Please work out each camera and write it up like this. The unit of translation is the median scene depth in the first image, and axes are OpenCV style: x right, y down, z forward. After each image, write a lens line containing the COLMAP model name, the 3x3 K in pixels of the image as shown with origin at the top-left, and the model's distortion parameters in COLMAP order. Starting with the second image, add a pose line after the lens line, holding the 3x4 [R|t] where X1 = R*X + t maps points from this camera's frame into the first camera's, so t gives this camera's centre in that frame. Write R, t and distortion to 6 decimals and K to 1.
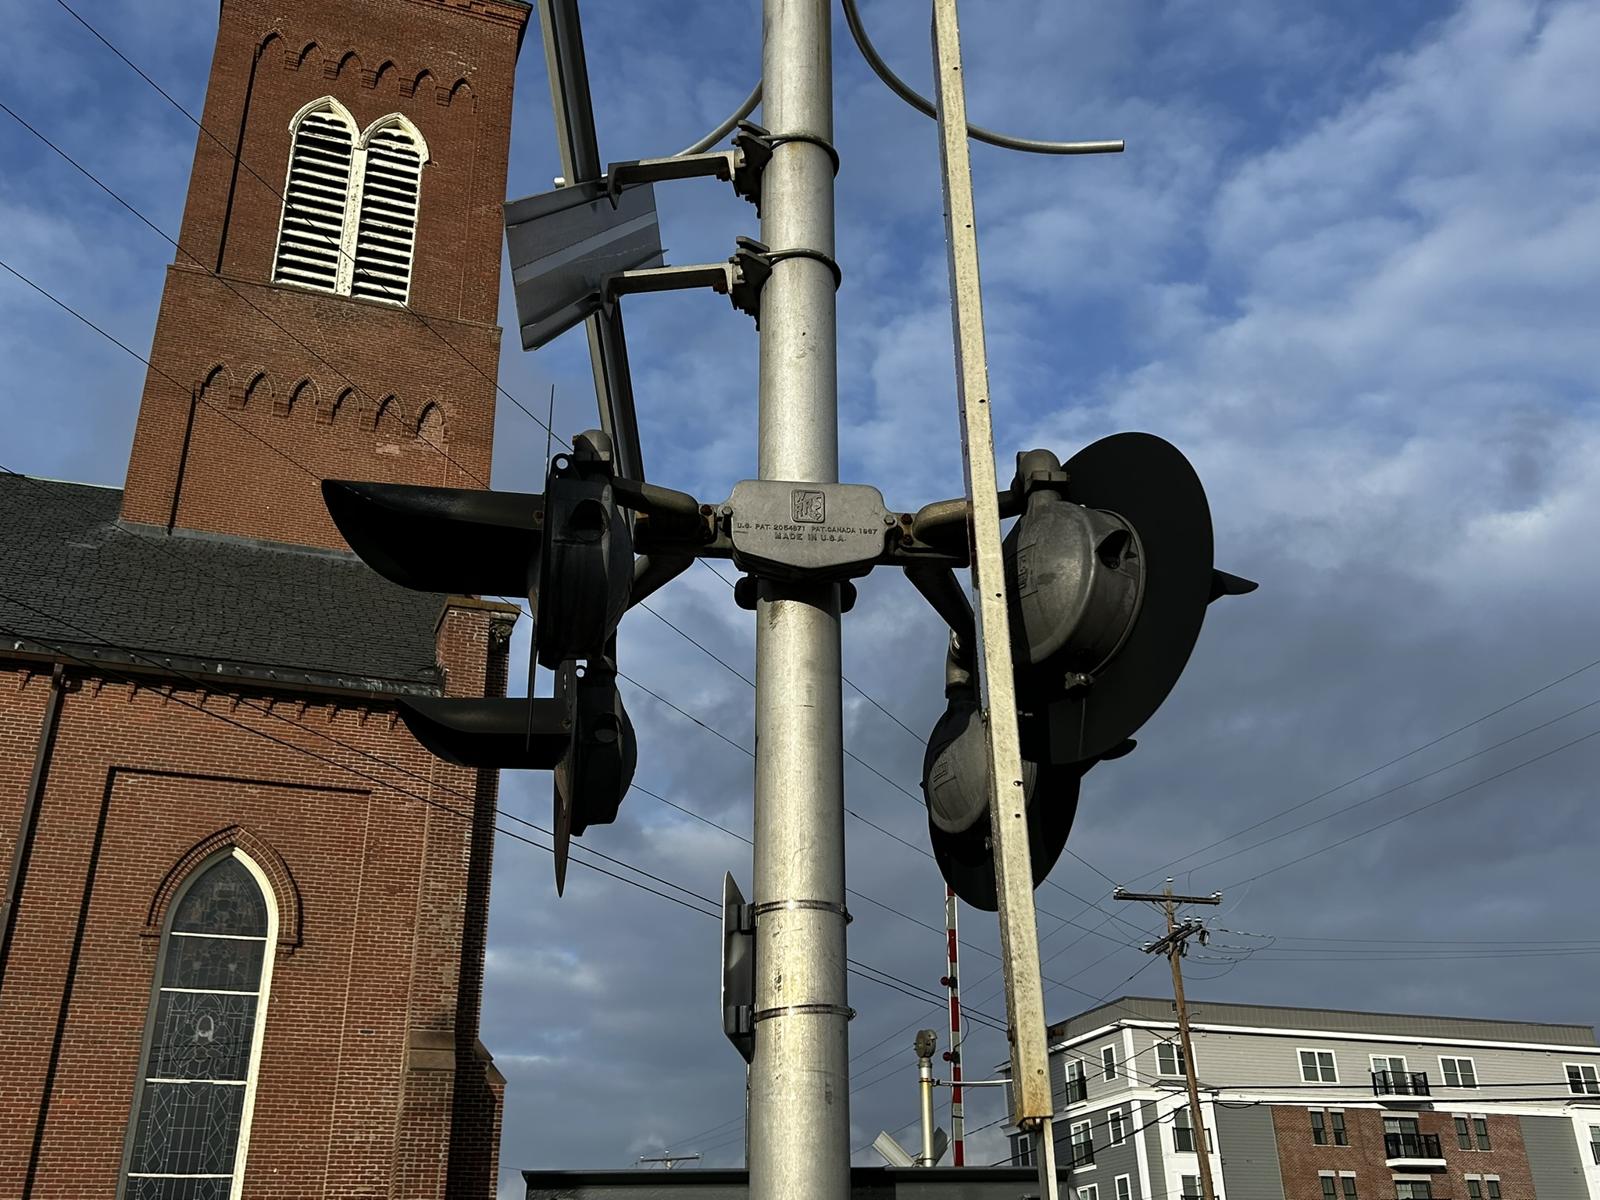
lens RADIAL K [[1505.1, 0, 804.1], [0, 1505.1, 596.2], [0, 0, 1]] dist [0.021661, 0.000000]
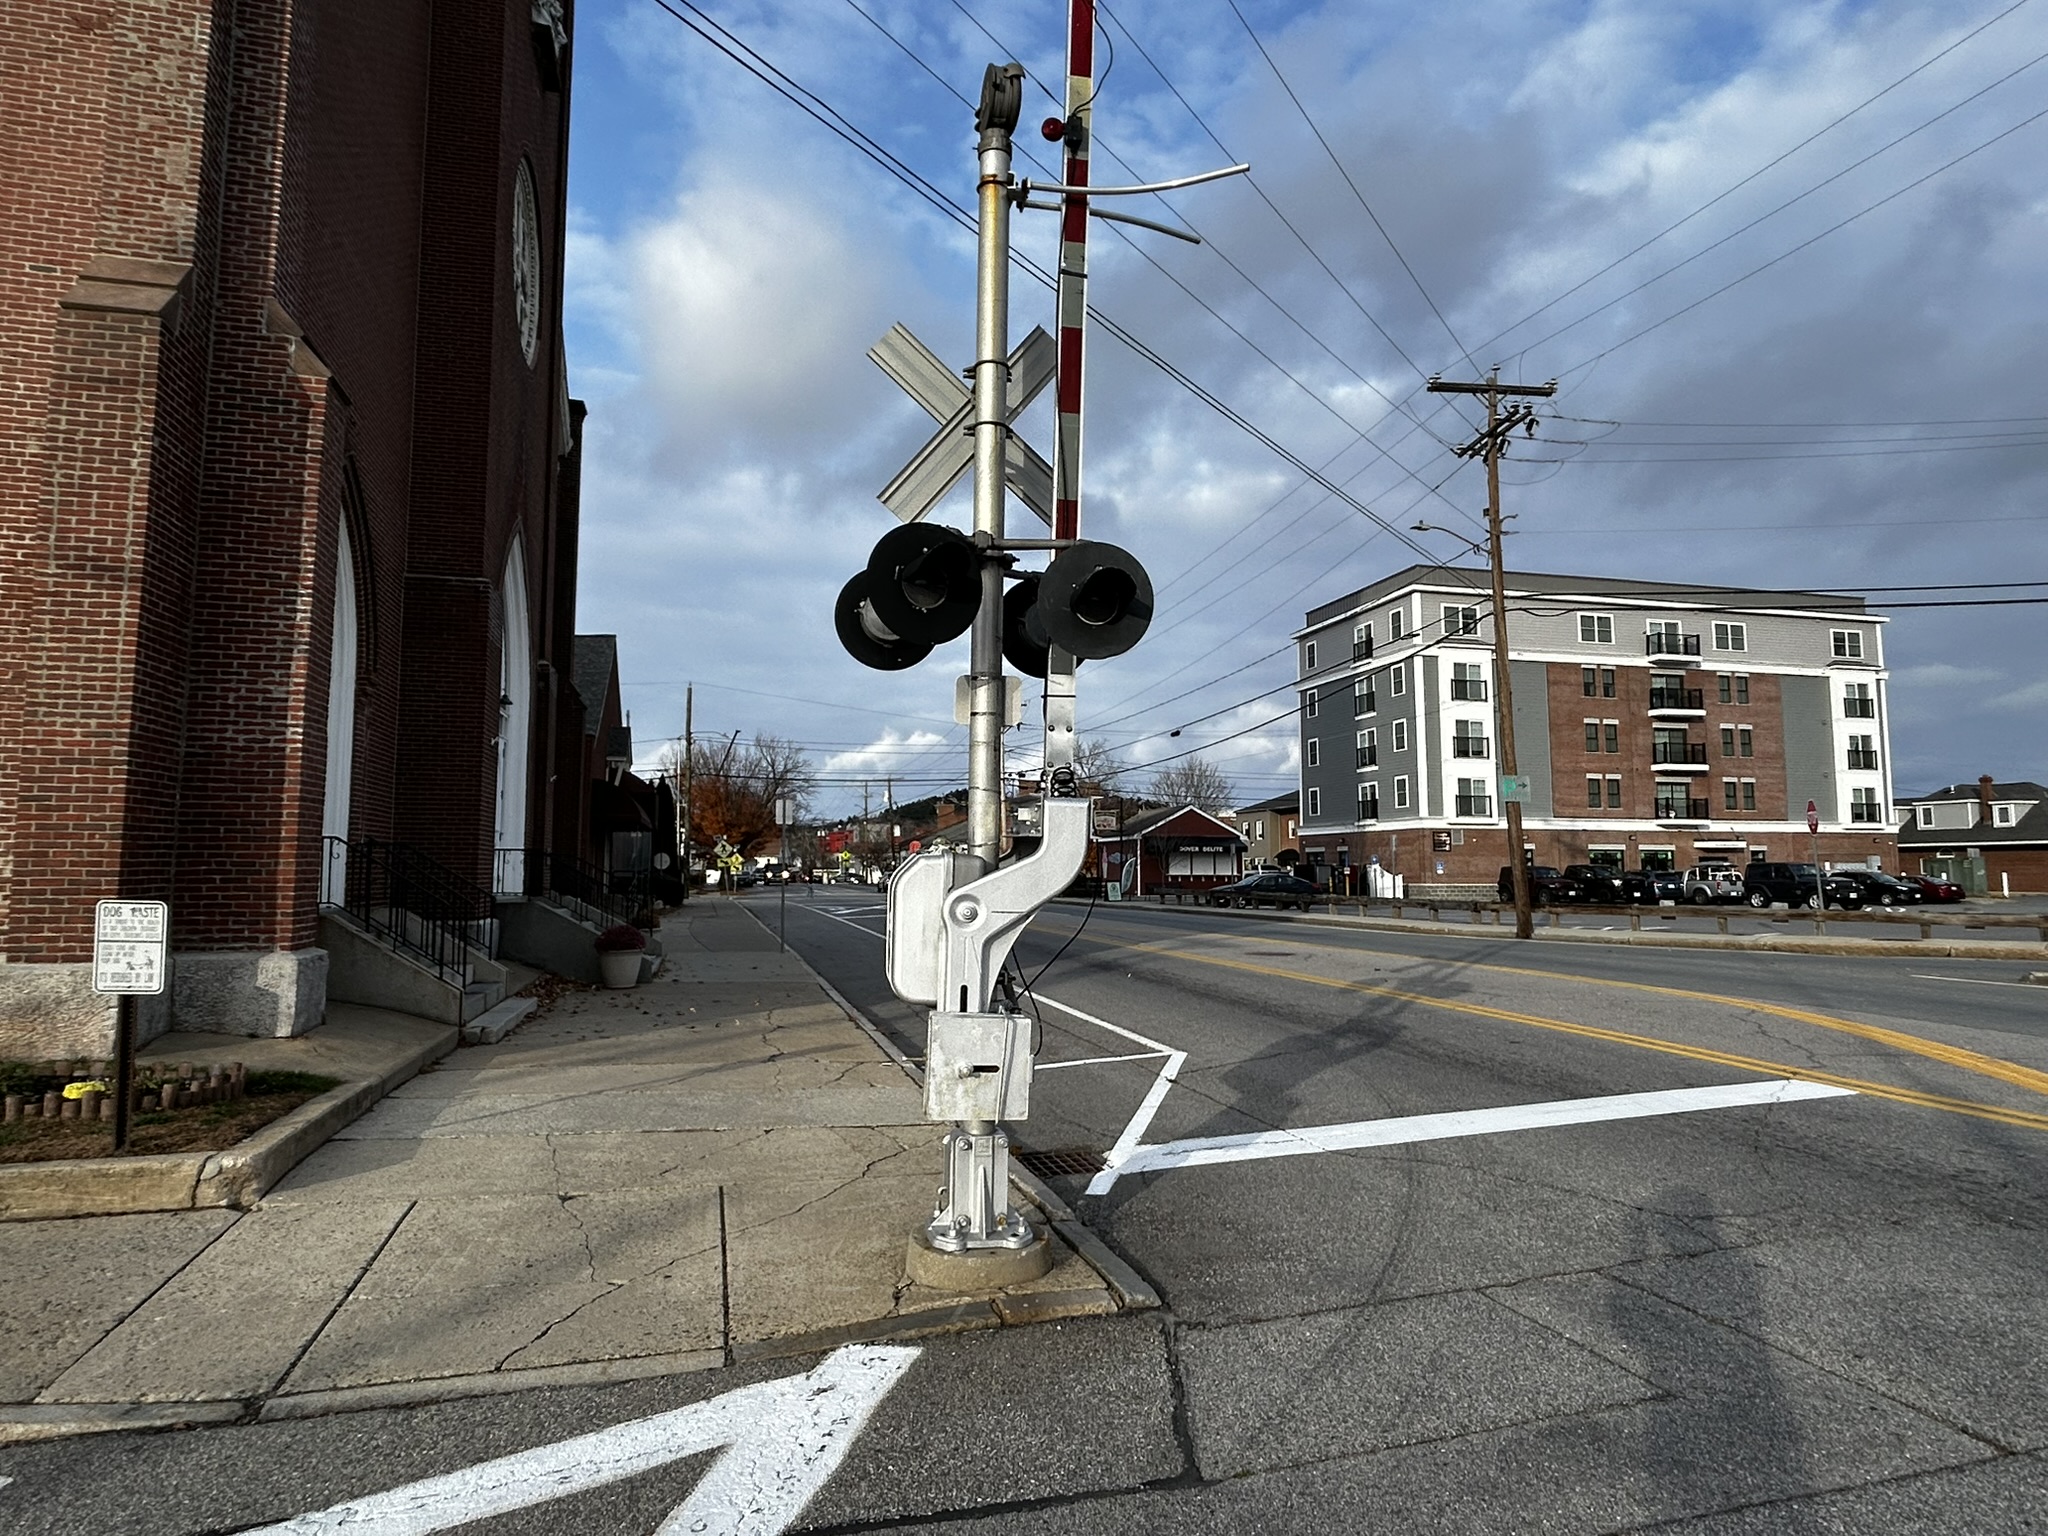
lens RADIAL K [[1178.2, 0, 1007.0], [0, 1178.2, 749.7], [0, 0, 1]] dist [-0.003423, 0.001451]
pose [[0.992539, 0.011280, -0.121409, 0.028146], [0.033267, 0.932885, 0.358634, 0.079729], [0.117306, -0.359997, 0.925549, 0.150931]]
